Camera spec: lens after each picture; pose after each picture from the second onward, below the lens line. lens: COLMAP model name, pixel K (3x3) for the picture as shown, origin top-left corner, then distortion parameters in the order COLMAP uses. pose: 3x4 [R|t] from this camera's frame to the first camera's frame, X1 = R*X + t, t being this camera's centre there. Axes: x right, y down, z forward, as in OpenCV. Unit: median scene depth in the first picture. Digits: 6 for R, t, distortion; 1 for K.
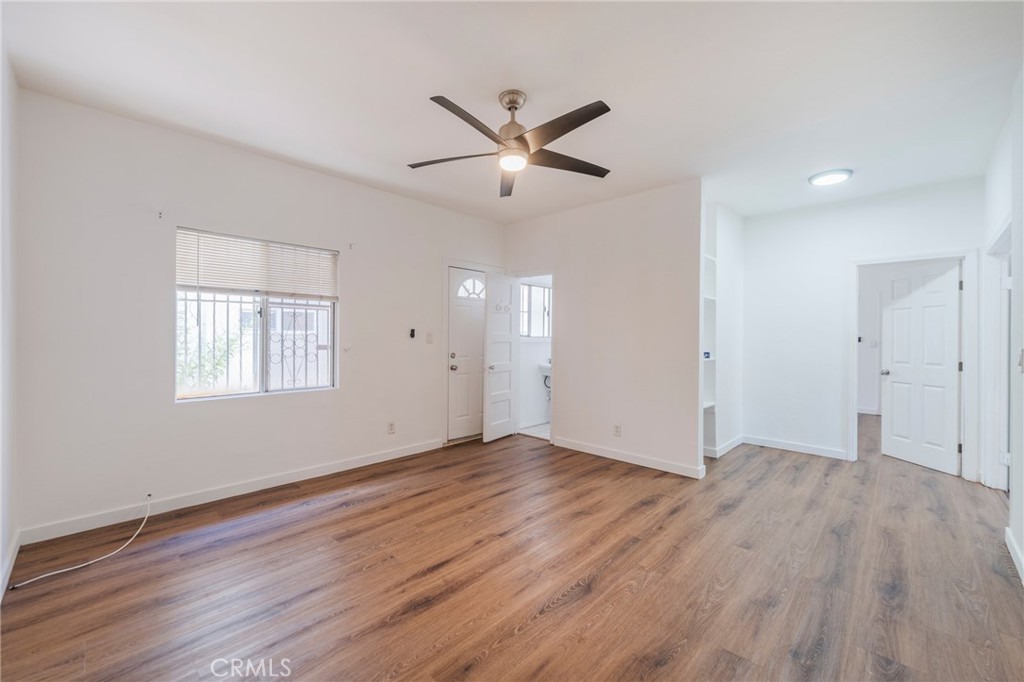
lens RADIAL K [[418.0, 0, 511.4], [0, 418.0, 337.7], [0, 0, 1]] dist [0.000189, -0.000244]
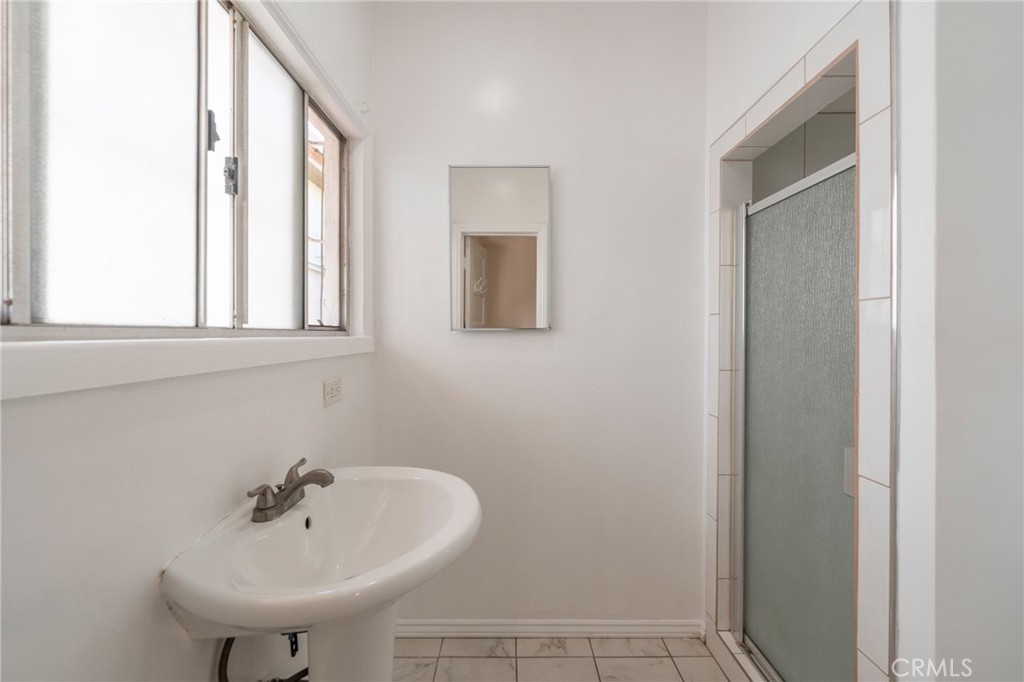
lens RADIAL K [[418.0, 0, 510.9], [0, 418.0, 339.2], [0, 0, 1]] dist [0.000189, -0.000244]
pose [[0.720013, -0.005275, 0.693940, 0.055018], [0.004908, 0.999985, 0.002509, 0.001785], [-0.693943, 0.001599, 0.720028, 0.824916]]
